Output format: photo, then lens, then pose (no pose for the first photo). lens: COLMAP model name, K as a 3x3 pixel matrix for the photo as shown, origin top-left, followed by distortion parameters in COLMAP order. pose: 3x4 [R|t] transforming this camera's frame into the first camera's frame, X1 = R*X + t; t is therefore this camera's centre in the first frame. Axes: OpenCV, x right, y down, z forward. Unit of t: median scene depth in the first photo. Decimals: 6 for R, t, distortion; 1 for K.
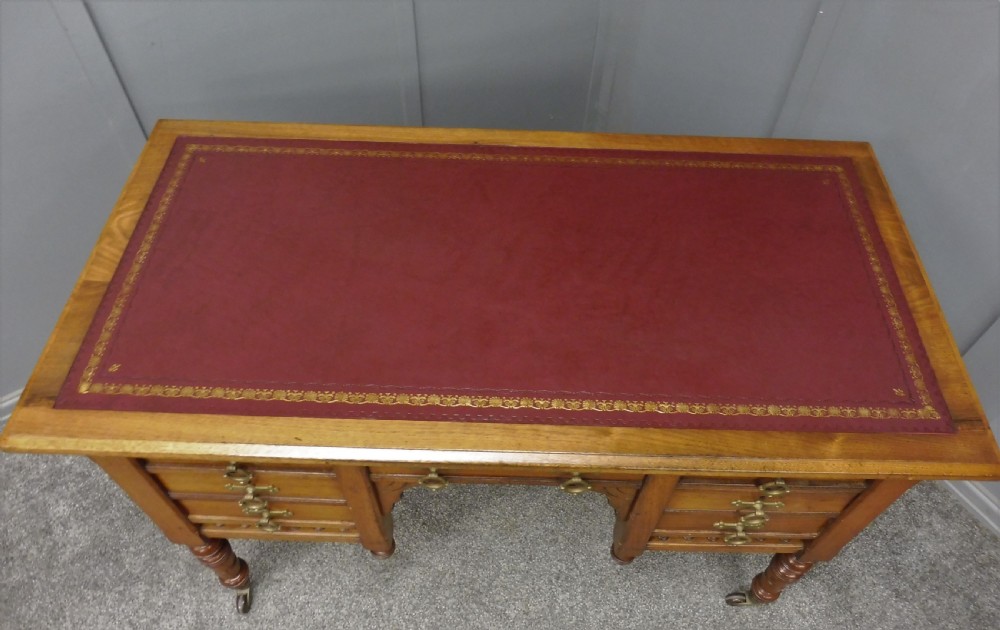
lens RADIAL K [[748.6, 0, 514.3], [0, 748.6, 253.4], [0, 0, 1]] dist [-0.063674, 0.034295]
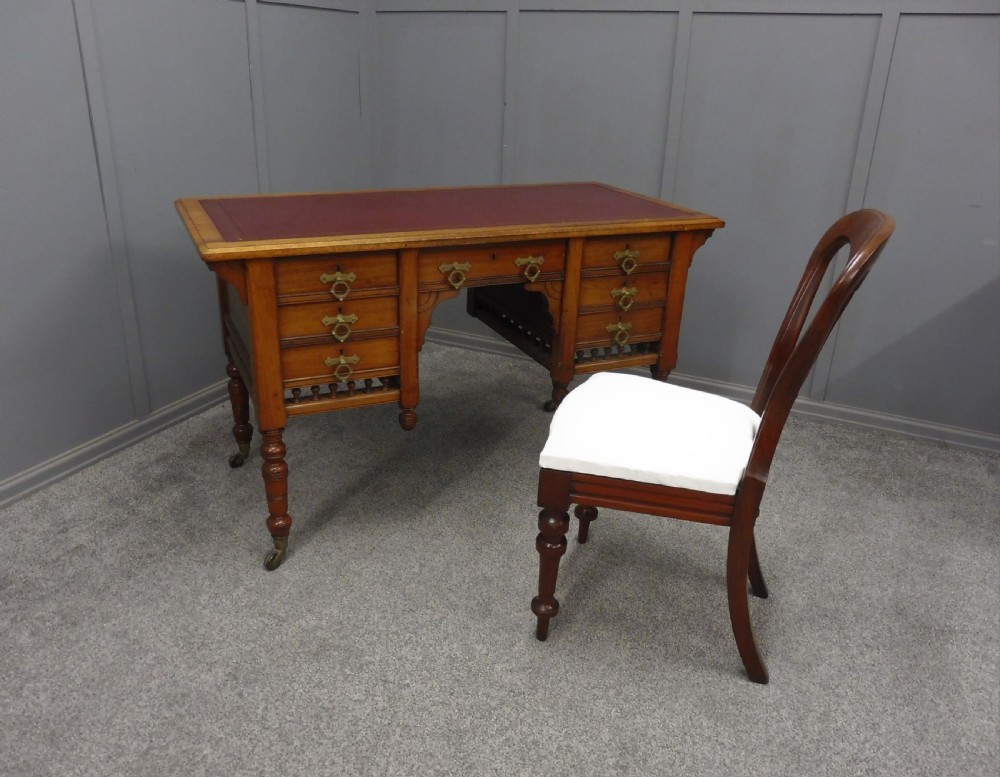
lens RADIAL K [[808.1, 0, 496.6], [0, 808.1, 385.4], [0, 0, 1]] dist [-0.044067, -0.015229]
pose [[0.898917, -0.163137, 0.406613, -0.527379], [0.328867, 0.864456, -0.380213, 0.809814], [-0.289473, 0.475501, 0.830725, -0.274500]]
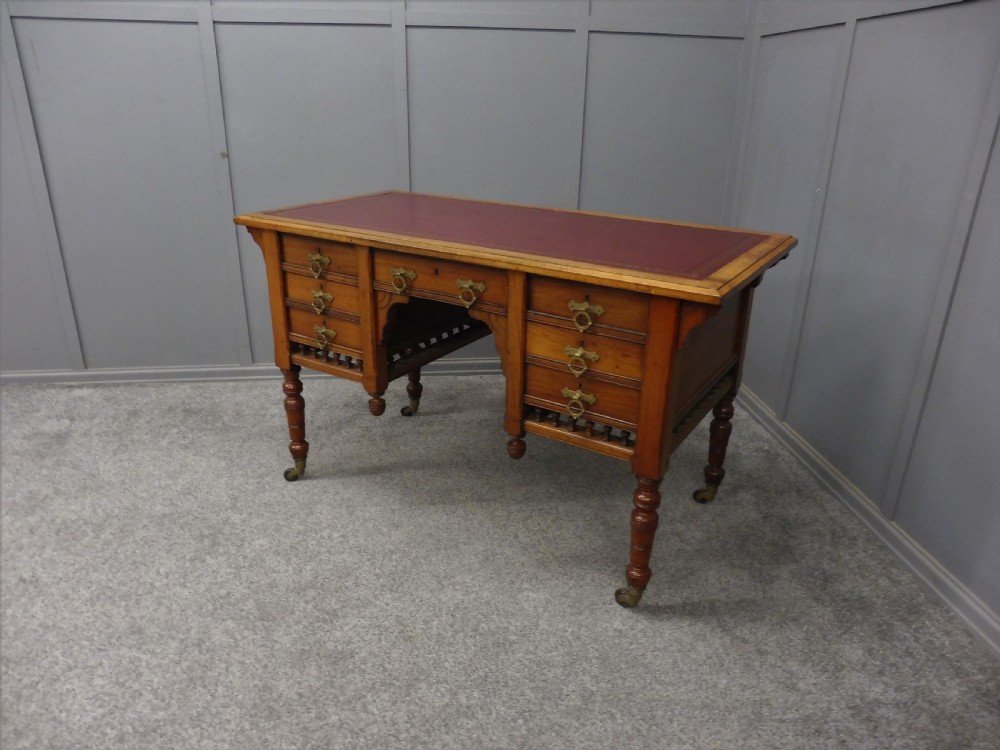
lens RADIAL K [[733.0, 0, 499.7], [0, 733.0, 373.0], [0, 0, 1]] dist [-0.060319, 0.020992]
pose [[0.851772, 0.180678, -0.491773, 0.618999], [-0.395881, 0.836783, -0.378248, 0.667590], [0.343166, 0.516865, 0.784275, -0.080950]]
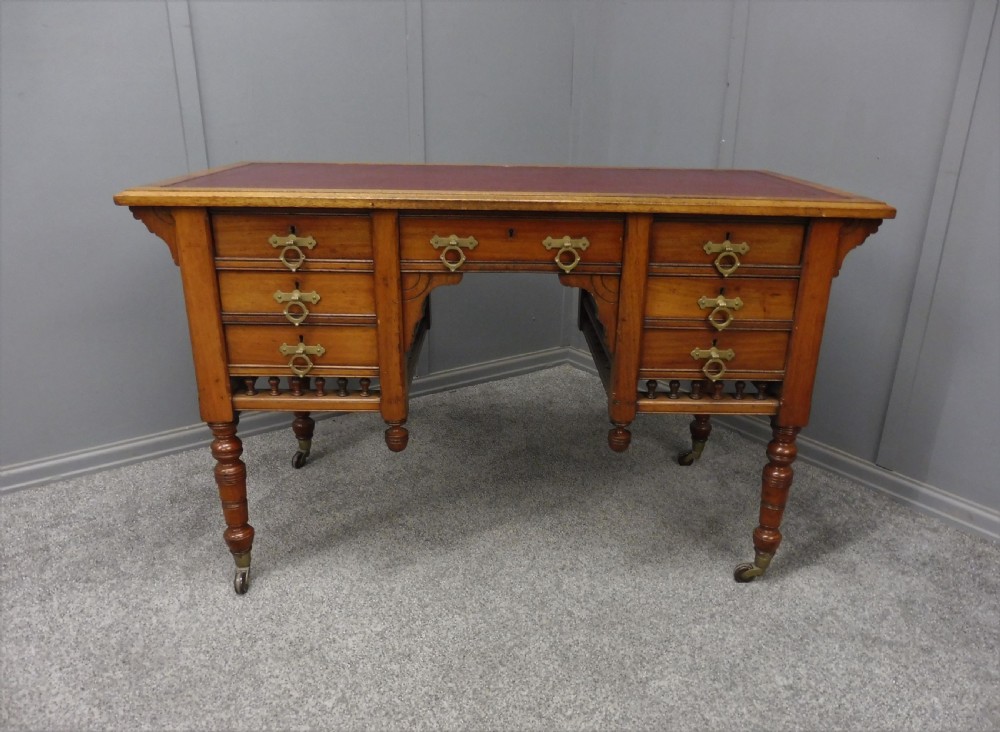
lens RADIAL K [[754.0, 0, 520.5], [0, 754.0, 389.9], [0, 0, 1]] dist [-0.049616, 0.001397]
pose [[0.998764, -0.024566, 0.043215, -0.036056], [0.042365, 0.875427, -0.481489, 0.726487], [-0.026003, 0.482725, 0.875386, 0.006168]]
